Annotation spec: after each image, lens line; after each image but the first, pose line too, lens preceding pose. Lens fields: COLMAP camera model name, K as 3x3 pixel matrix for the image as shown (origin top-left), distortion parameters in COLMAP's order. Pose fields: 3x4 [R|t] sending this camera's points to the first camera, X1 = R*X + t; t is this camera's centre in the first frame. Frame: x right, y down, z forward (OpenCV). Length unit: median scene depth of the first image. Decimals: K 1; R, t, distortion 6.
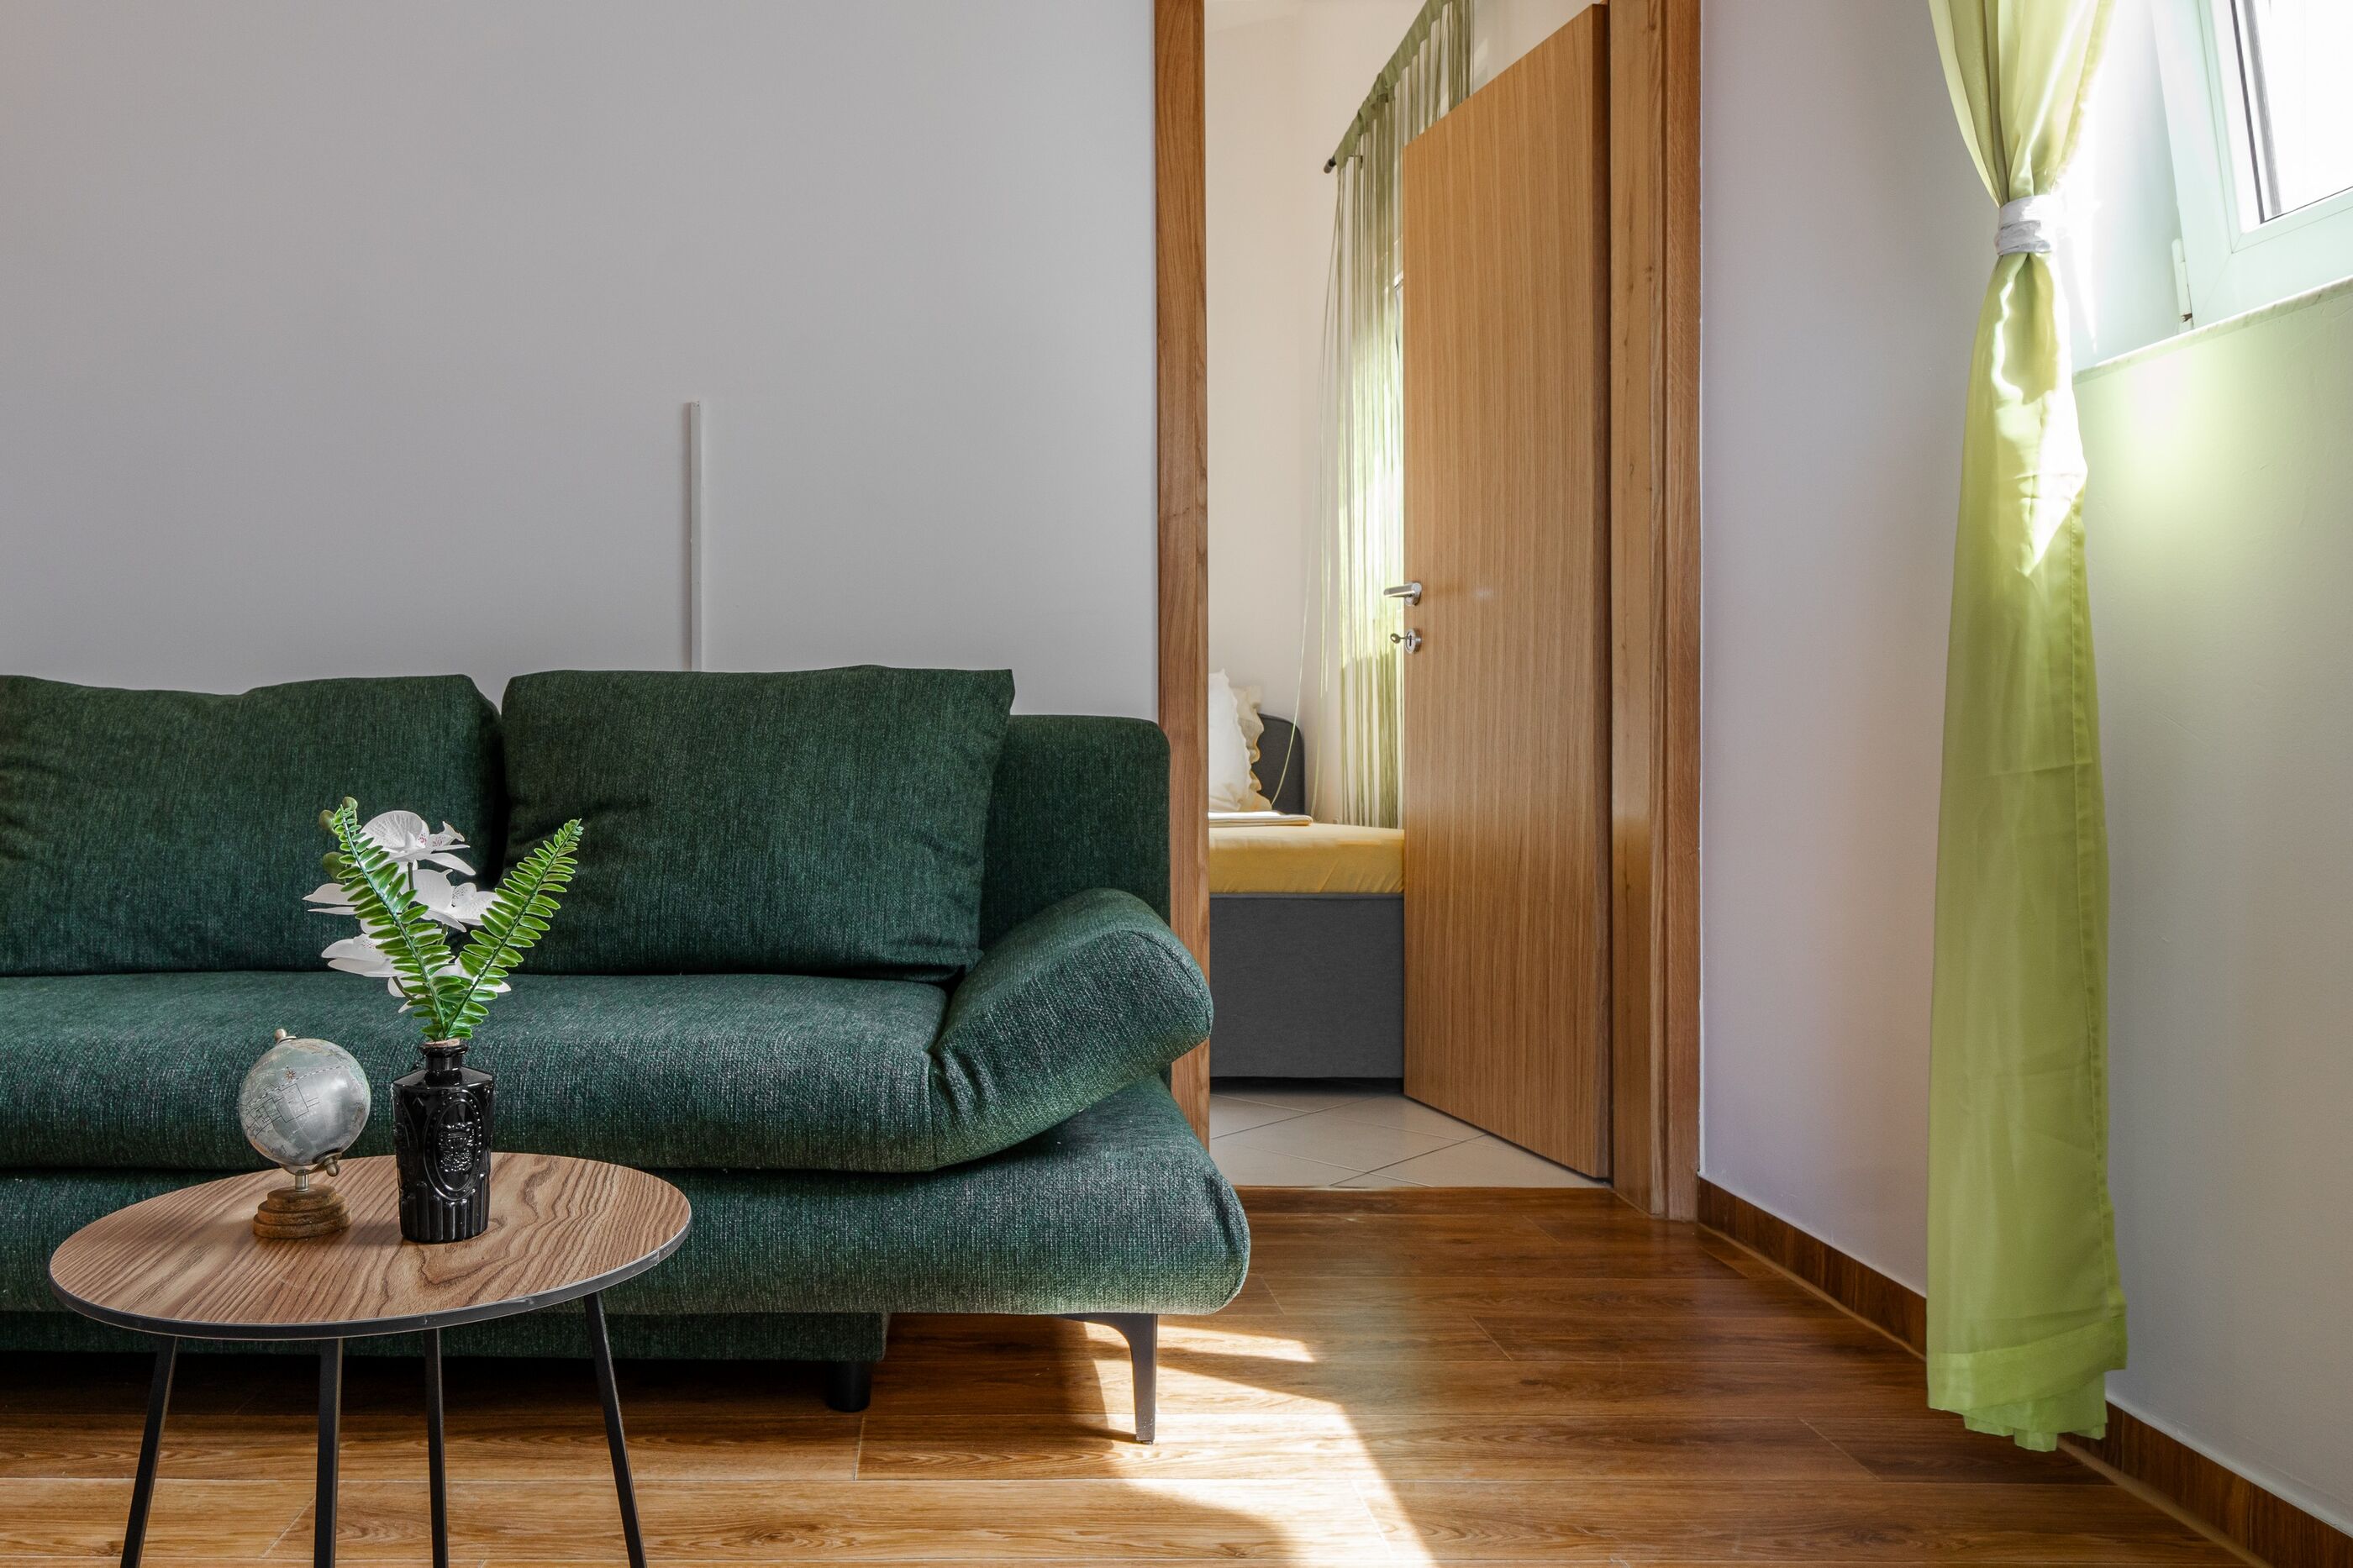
lens RADIAL K [[1725.6, 0, 918.8], [0, 1725.6, 765.0], [0, 0, 1]] dist [-0.003051, -0.001382]
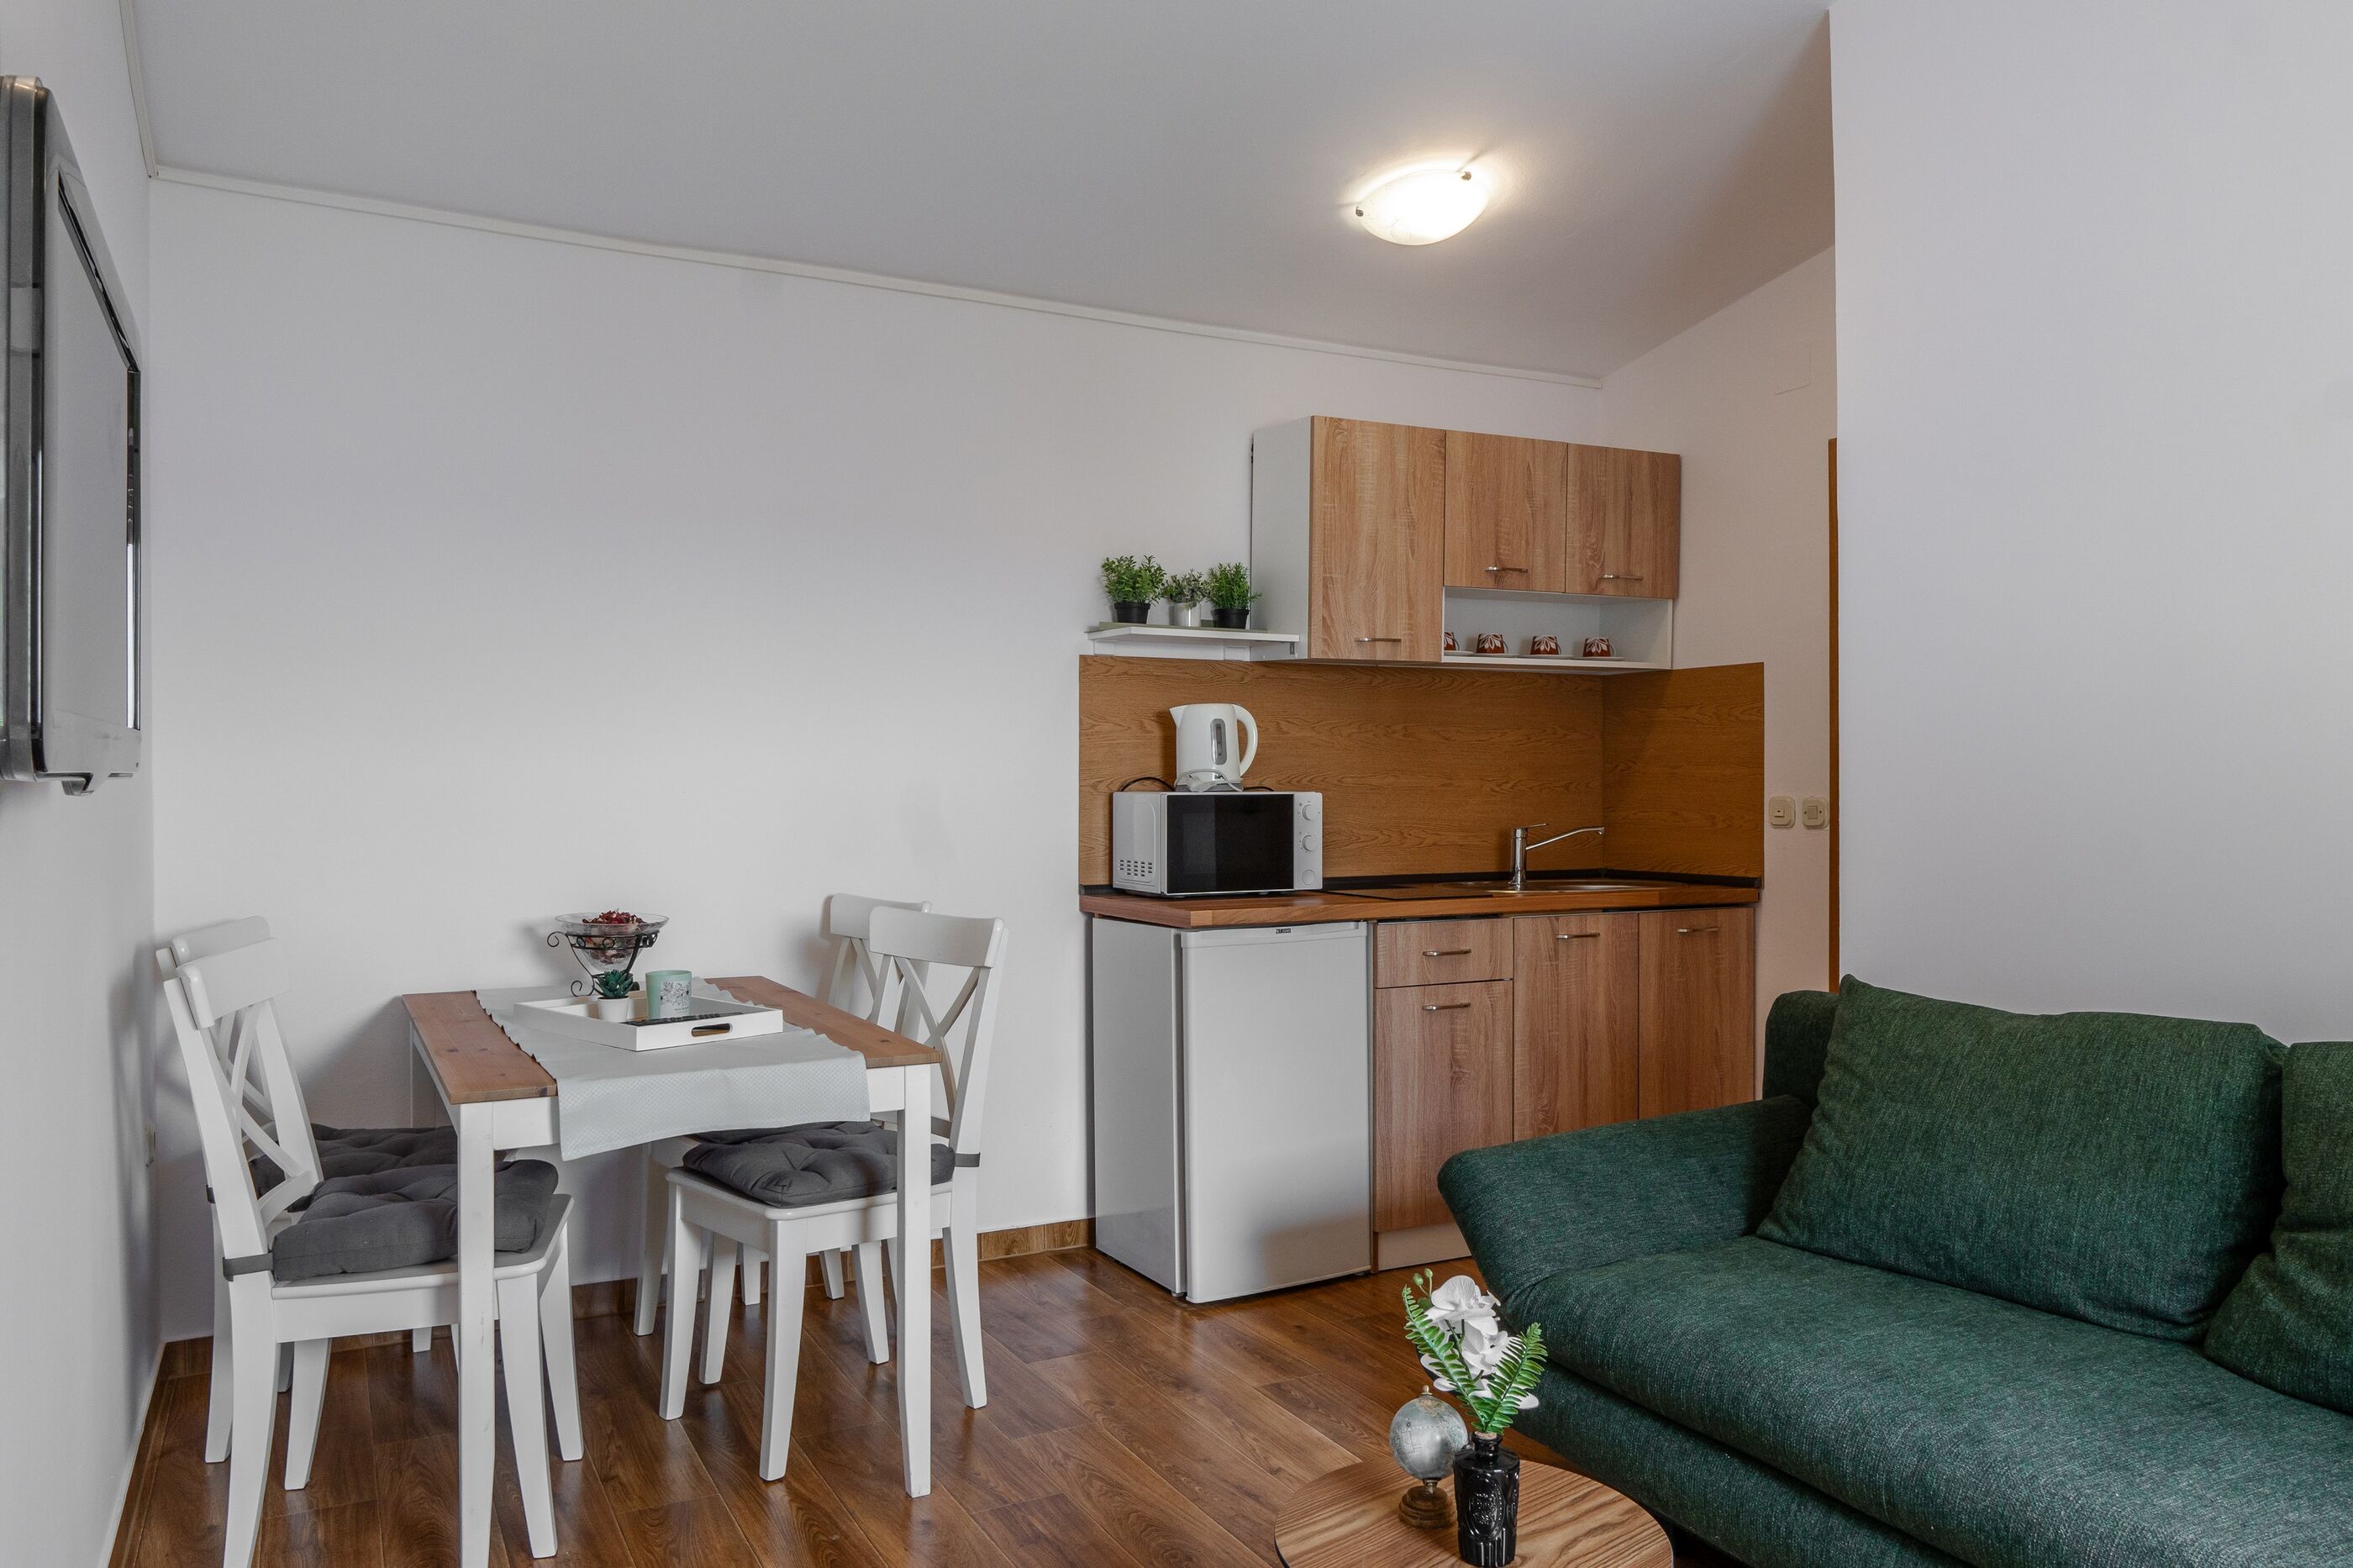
lens RADIAL K [[1650.7, 0, 1174.9], [0, 1650.7, 793.8], [0, 0, 1]] dist [-0.000156, 0.002050]
pose [[0.478178, 0.014334, -0.878146, 0.285167], [-0.002029, 0.999882, 0.015216, -0.216938], [0.878261, -0.005494, 0.478150, 0.035702]]
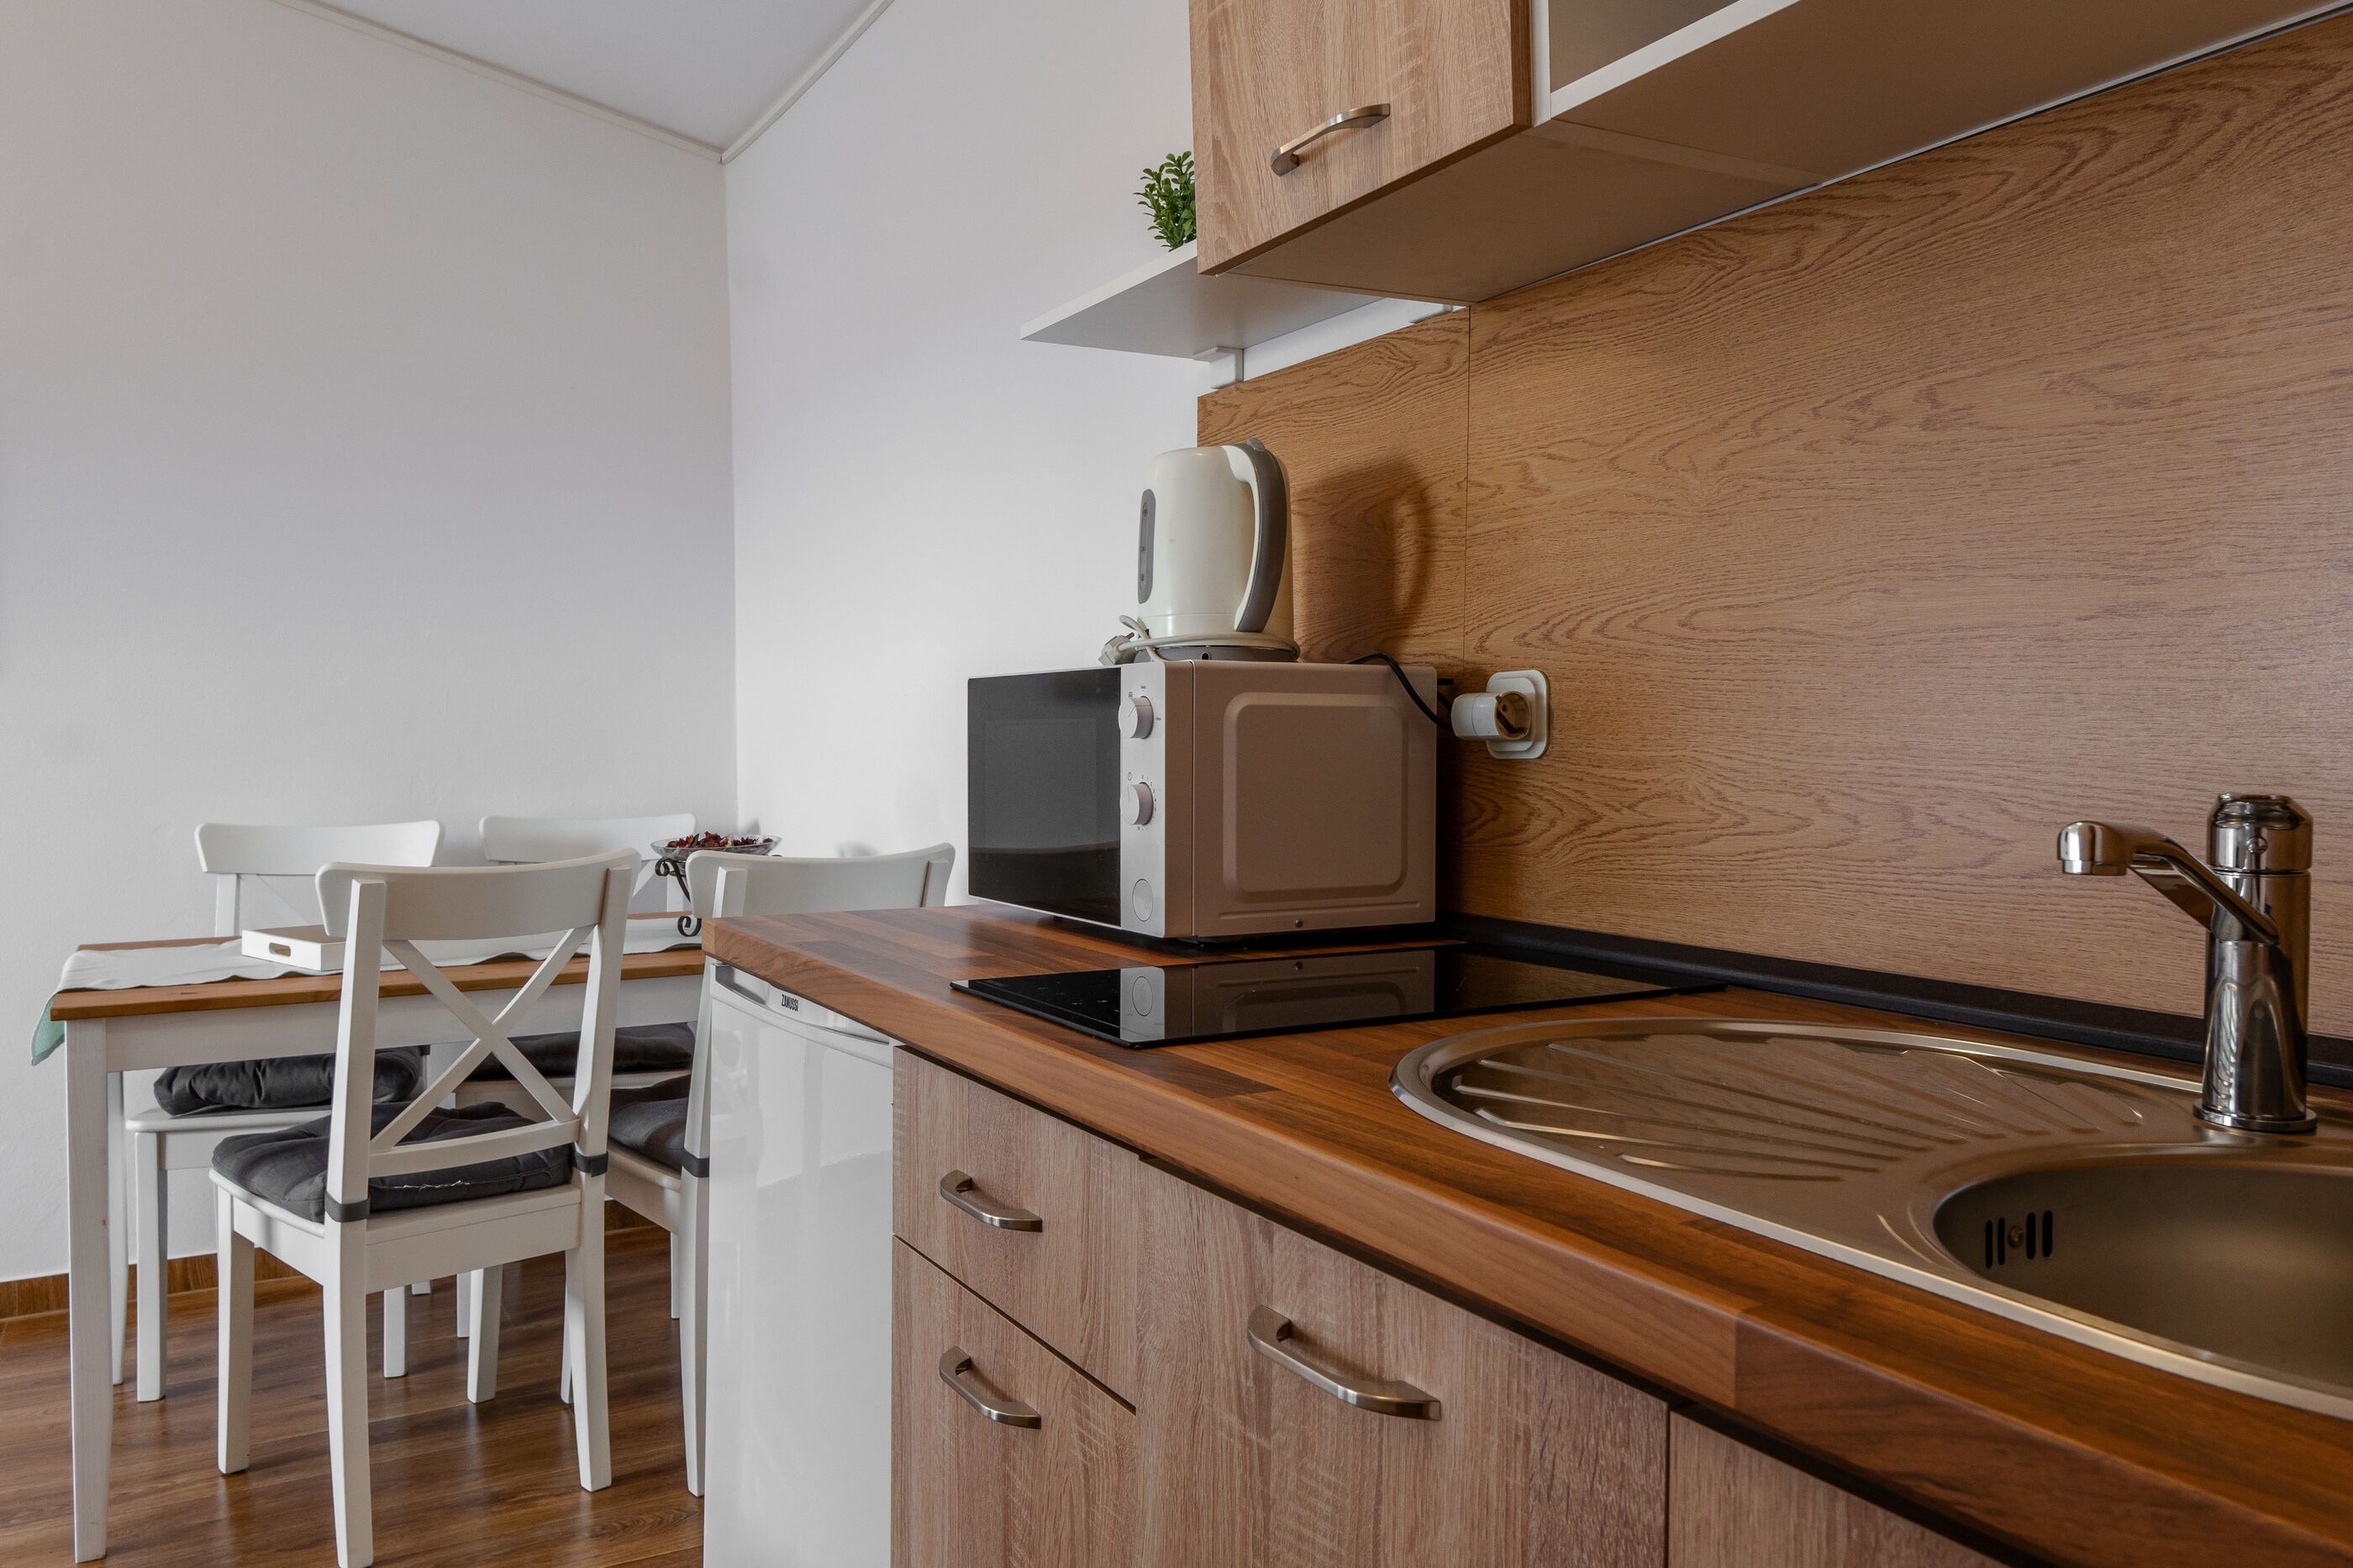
lens RADIAL K [[1656.5, 0, 1166.2], [0, 1656.5, 787.6], [0, 0, 1]] dist [-0.002492, -0.003043]
pose [[-0.854515, 0.022163, -0.518954, -0.927638], [0.005002, 0.999394, 0.034444, -0.163443], [0.519403, 0.026837, -0.854108, 1.614988]]
